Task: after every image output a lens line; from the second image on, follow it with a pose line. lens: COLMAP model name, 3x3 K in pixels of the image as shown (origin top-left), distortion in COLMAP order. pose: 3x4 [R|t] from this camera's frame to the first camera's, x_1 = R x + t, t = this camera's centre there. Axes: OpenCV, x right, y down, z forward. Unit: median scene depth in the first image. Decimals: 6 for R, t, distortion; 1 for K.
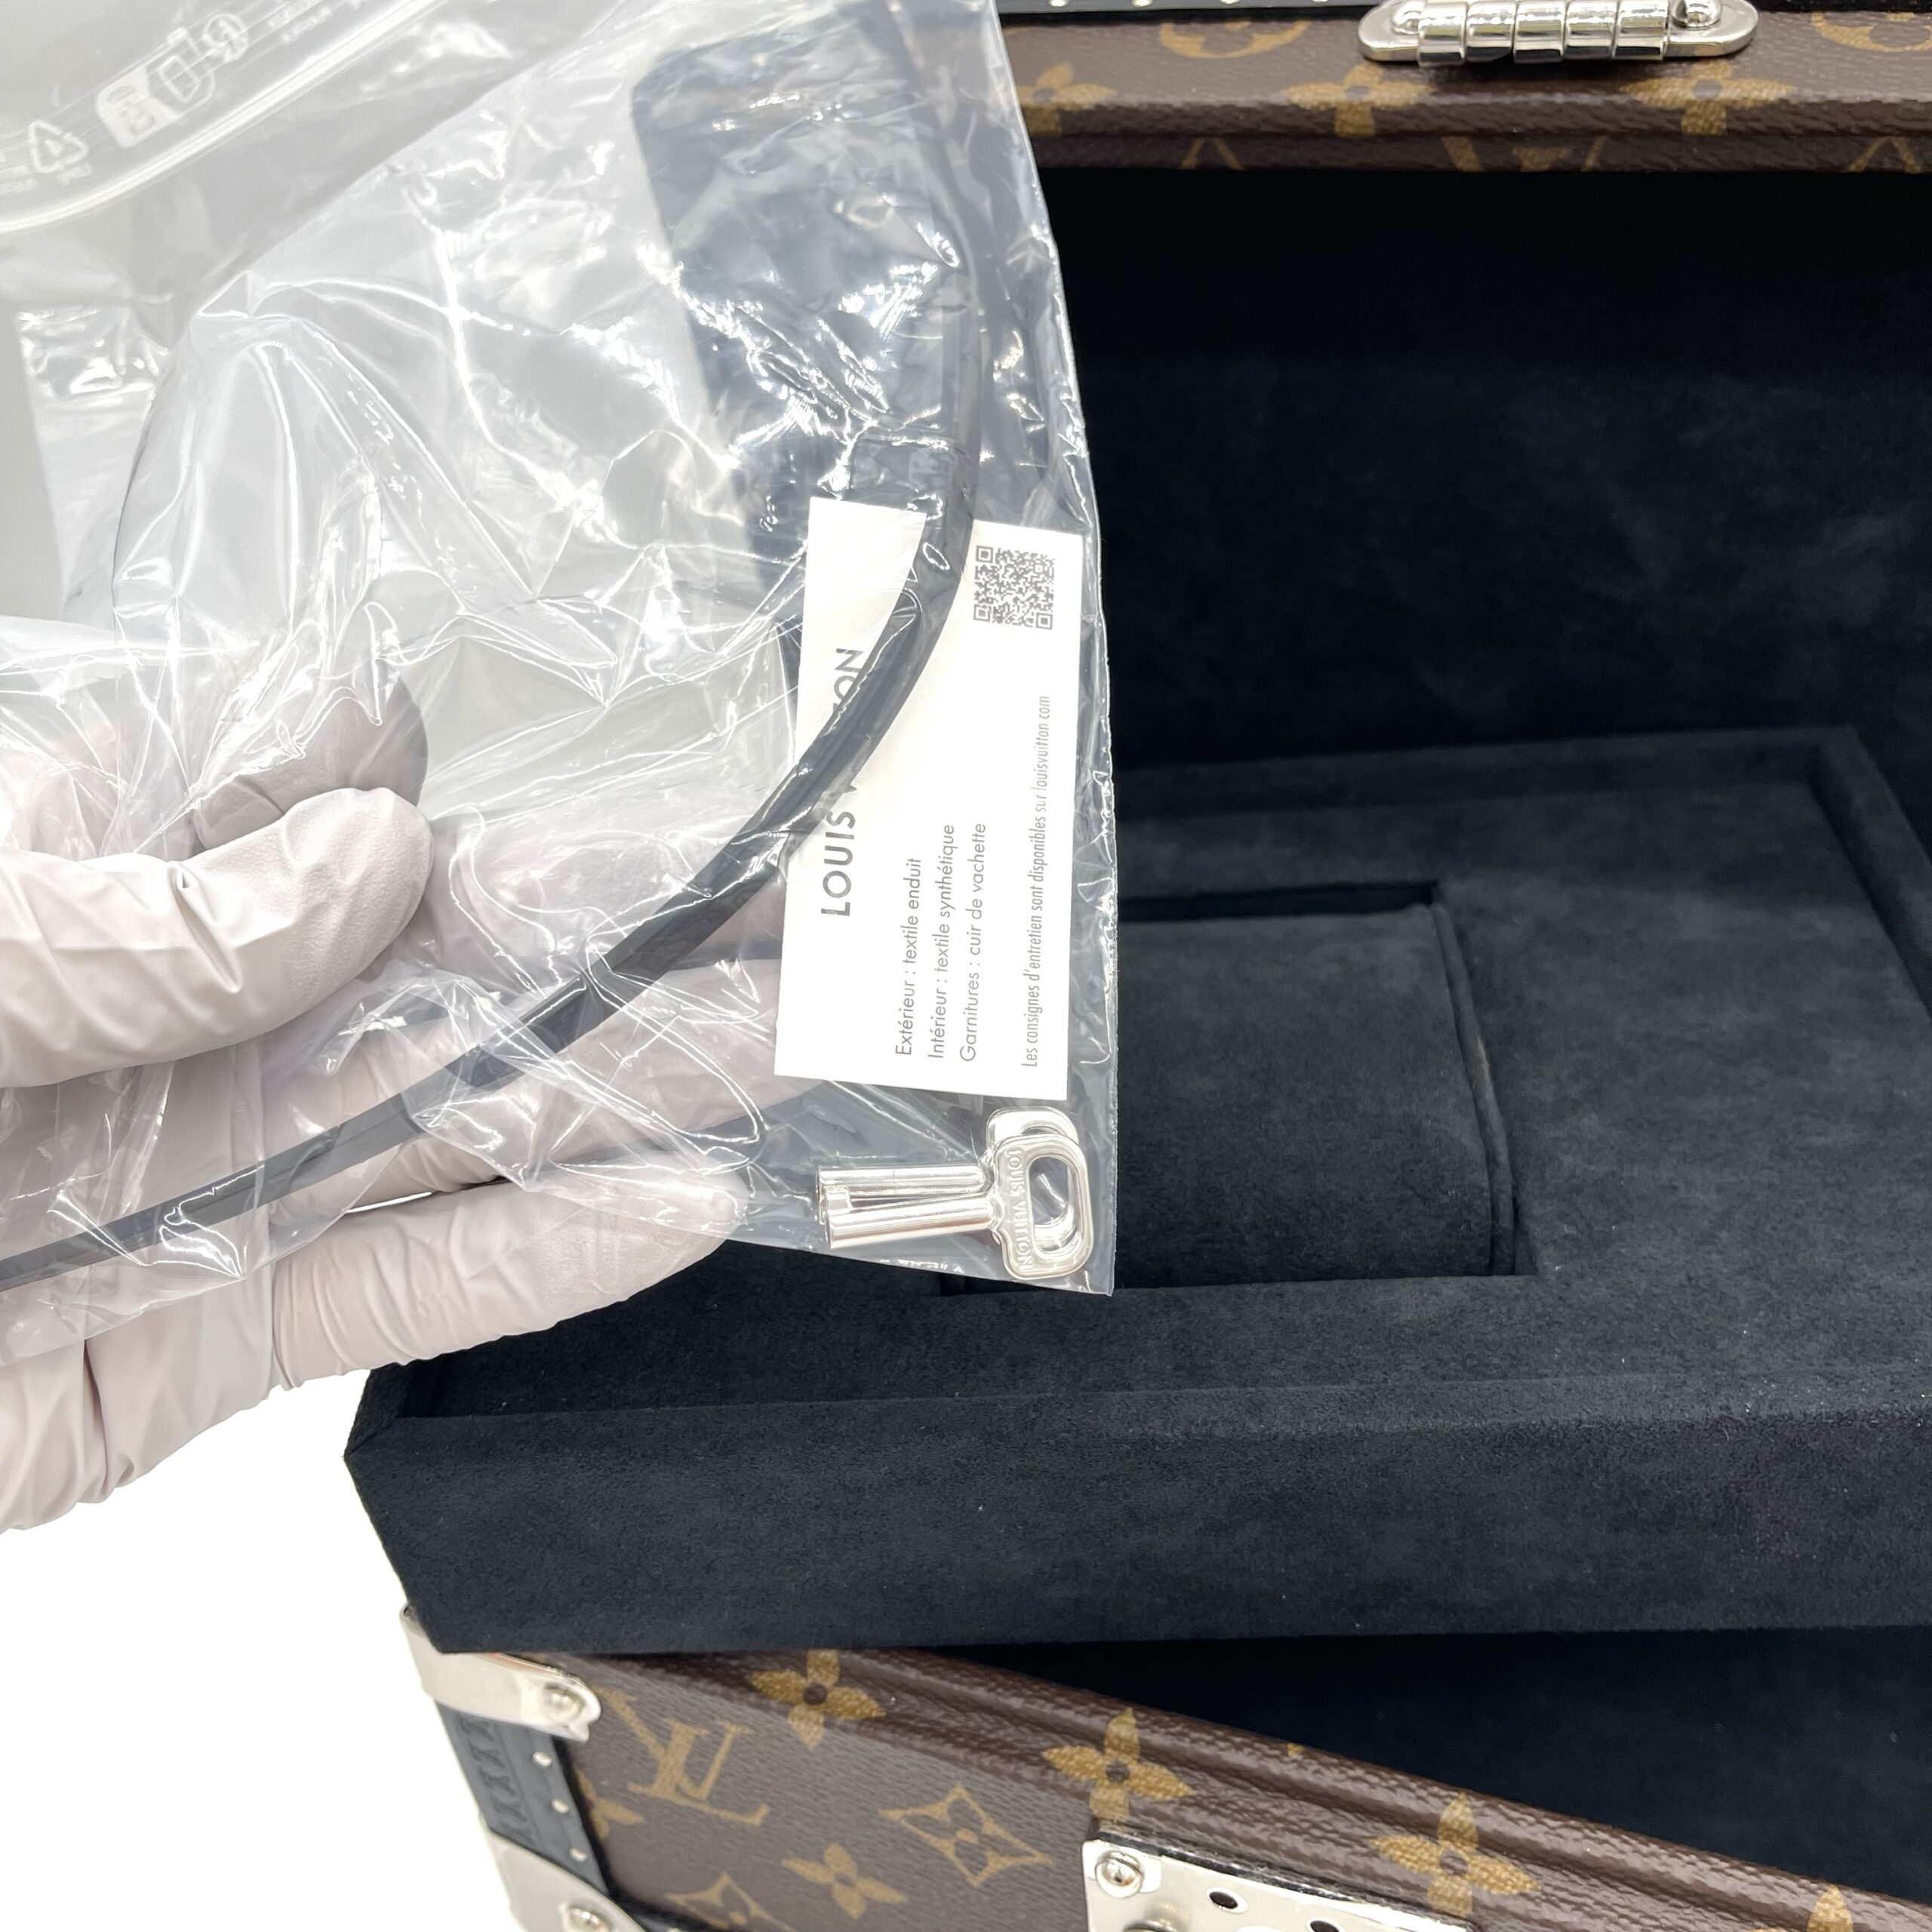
lens RADIAL K [[2034.2, 0, 941.6], [0, 2034.2, 972.4], [0, 0, 1]] dist [0.018186, -0.027722]
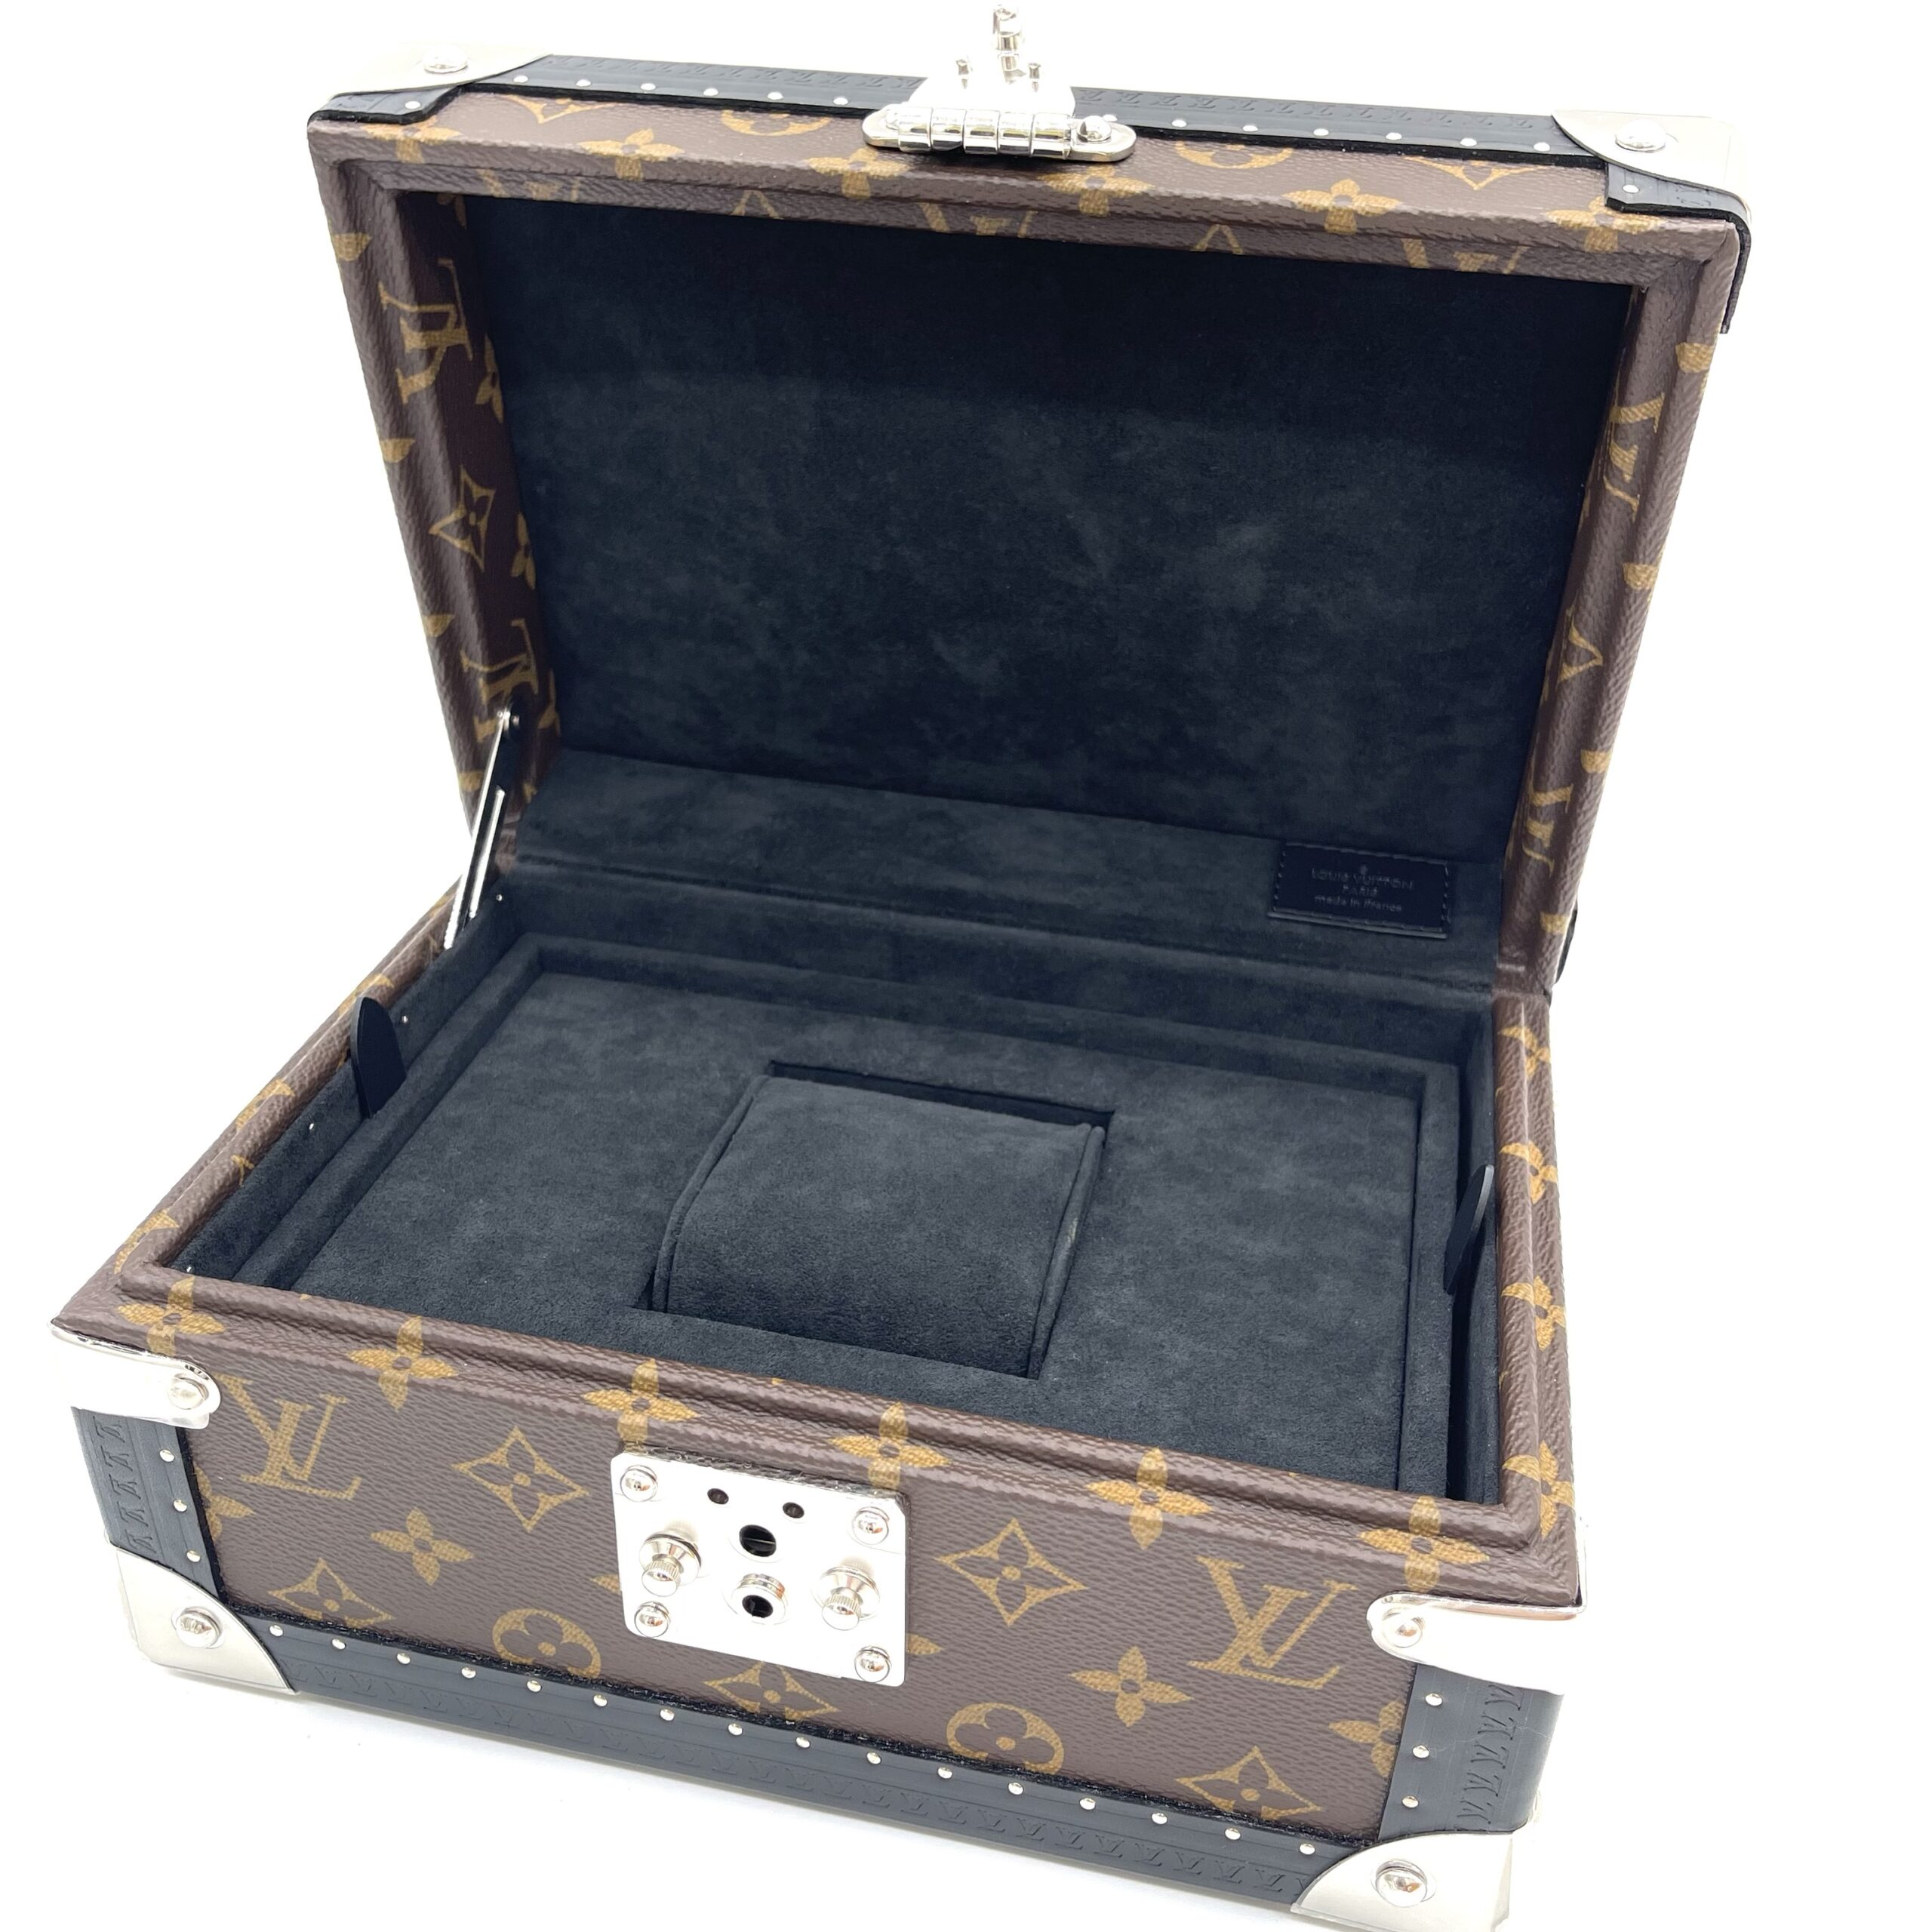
lens RADIAL K [[2034.2, 0, 941.6], [0, 2034.2, 972.4], [0, 0, 1]] dist [0.018186, -0.027722]
pose [[0.985893, 0.033874, 0.163914, 0.052729], [-0.020482, 0.996363, -0.082711, 0.219007], [-0.166119, 0.078187, 0.983001, -0.310799]]
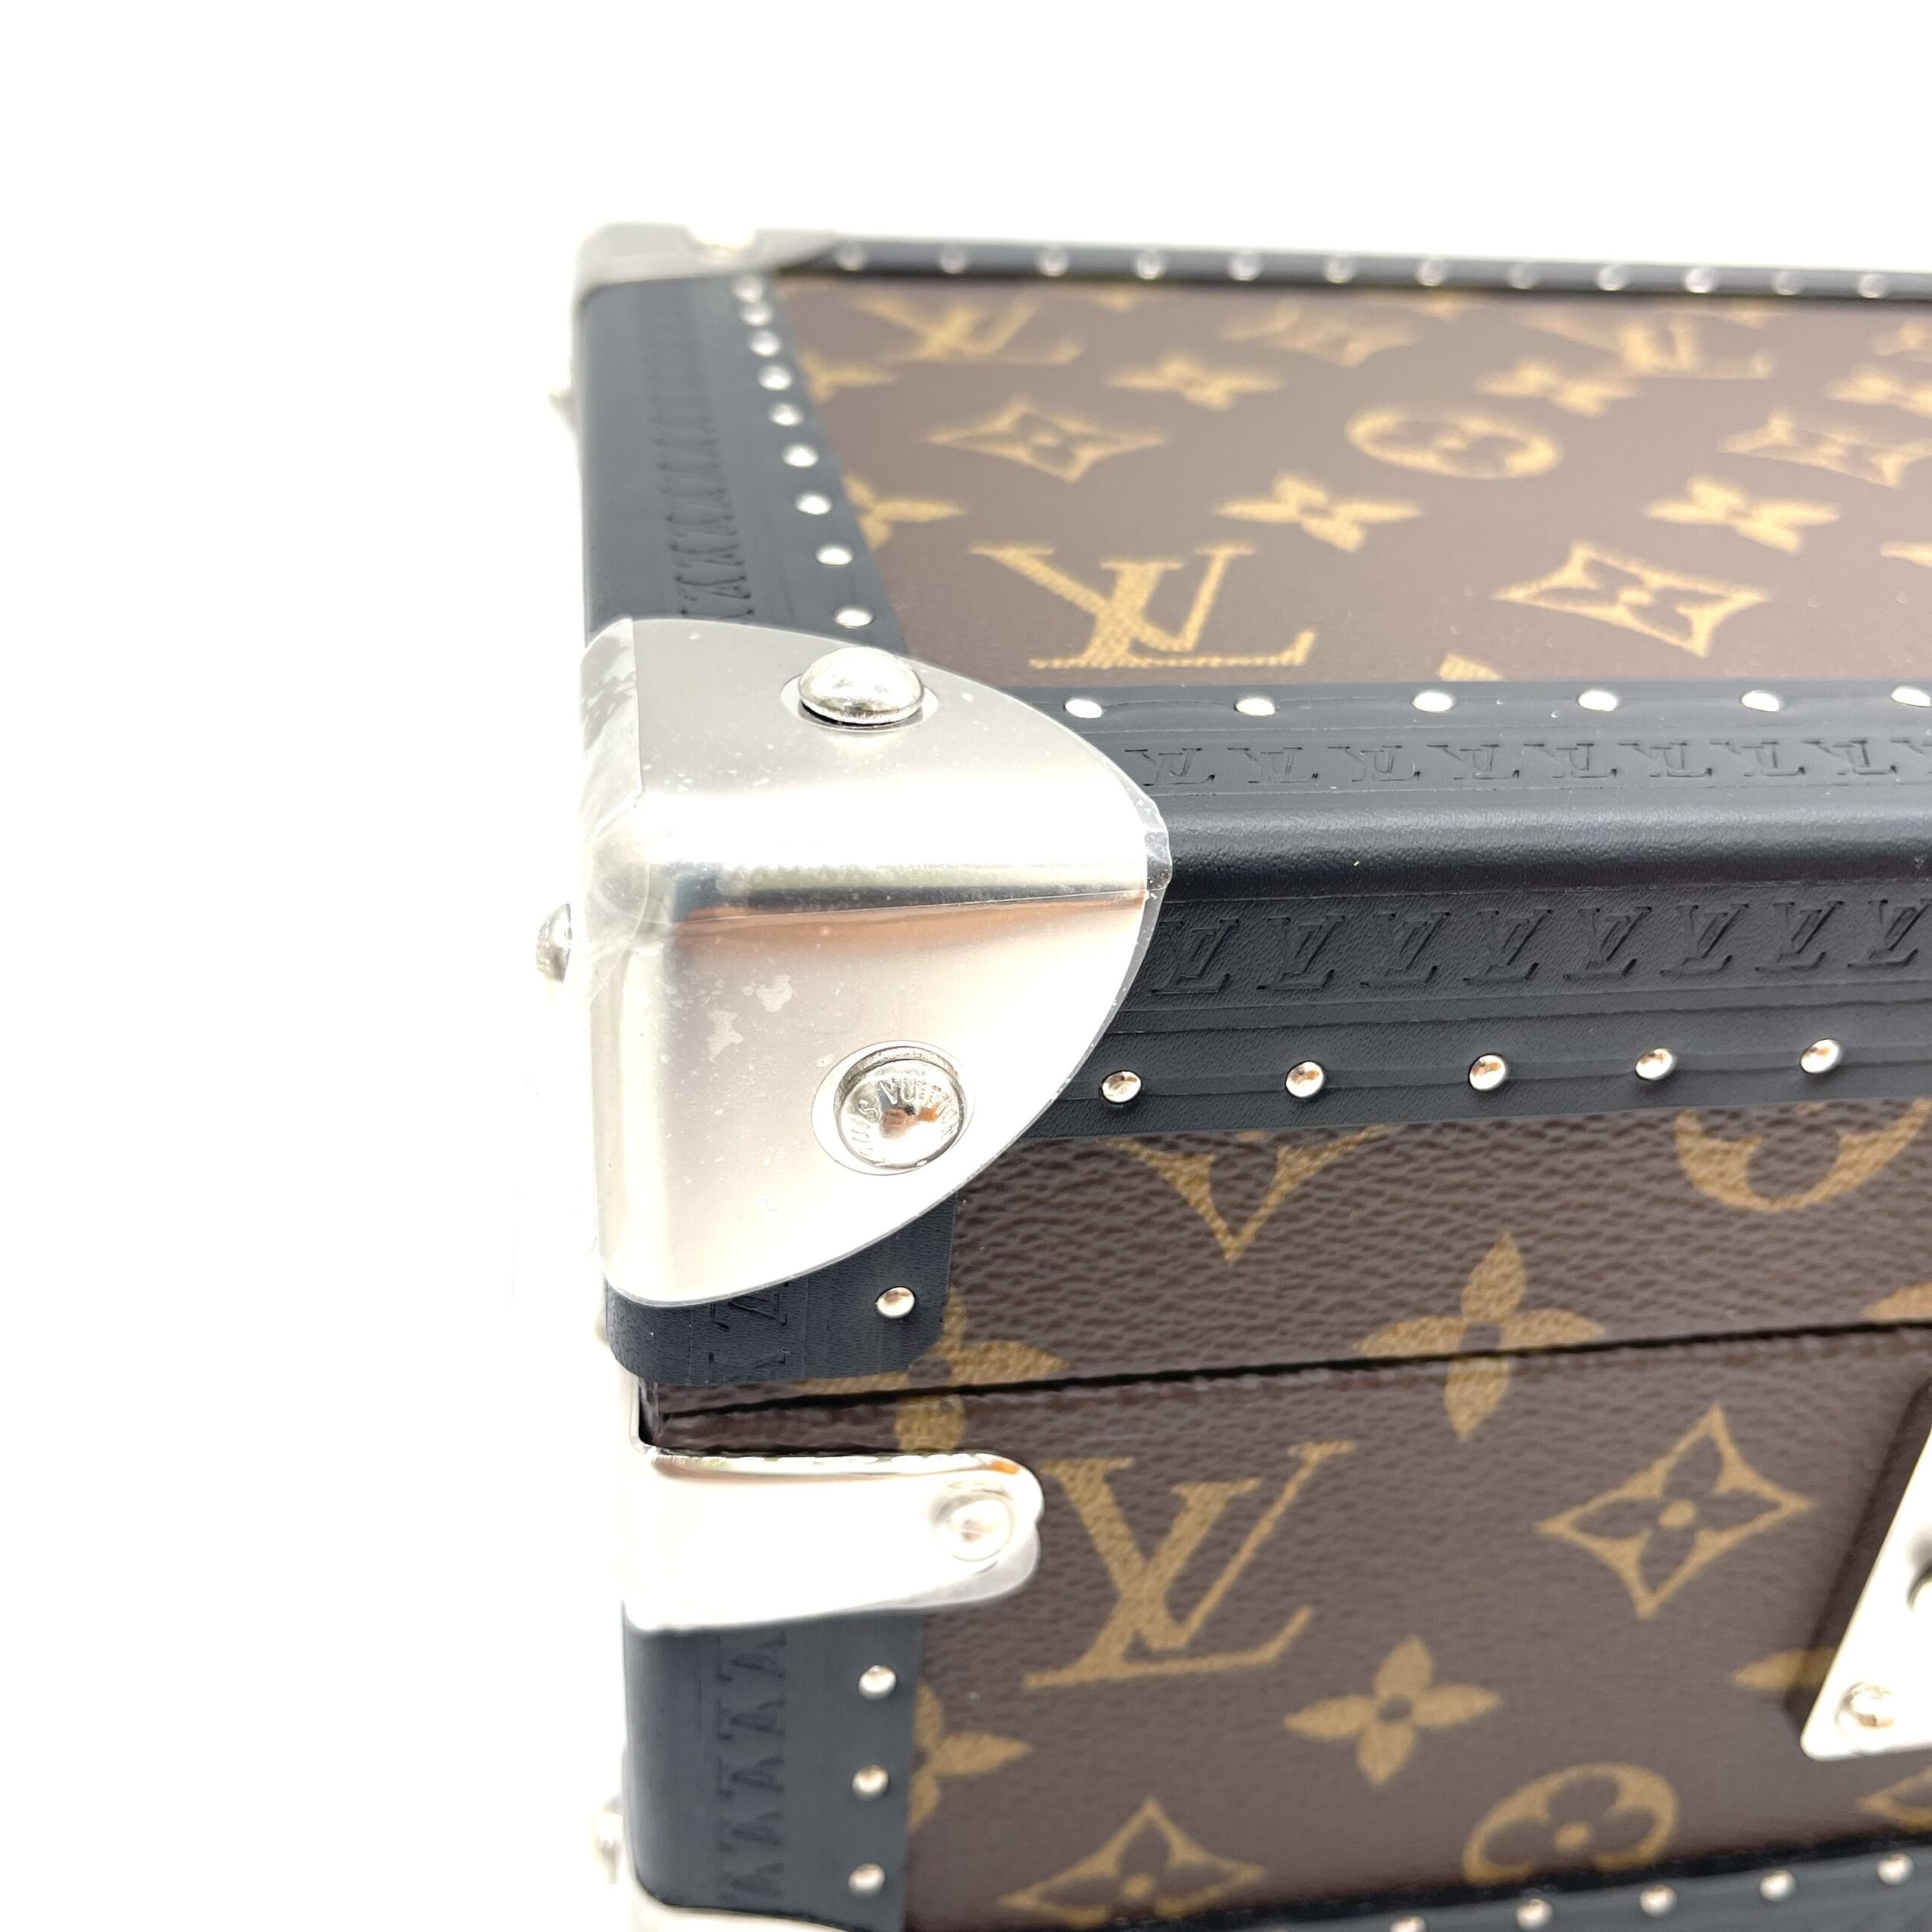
lens RADIAL K [[2034.2, 0, 941.6], [0, 2034.2, 972.4], [0, 0, 1]] dist [0.018186, -0.027722]
pose [[0.860565, -0.127138, 0.493218, -0.480399], [0.173318, 0.983654, -0.048846, 0.262576], [-0.478945, 0.127519, 0.868533, 0.569921]]
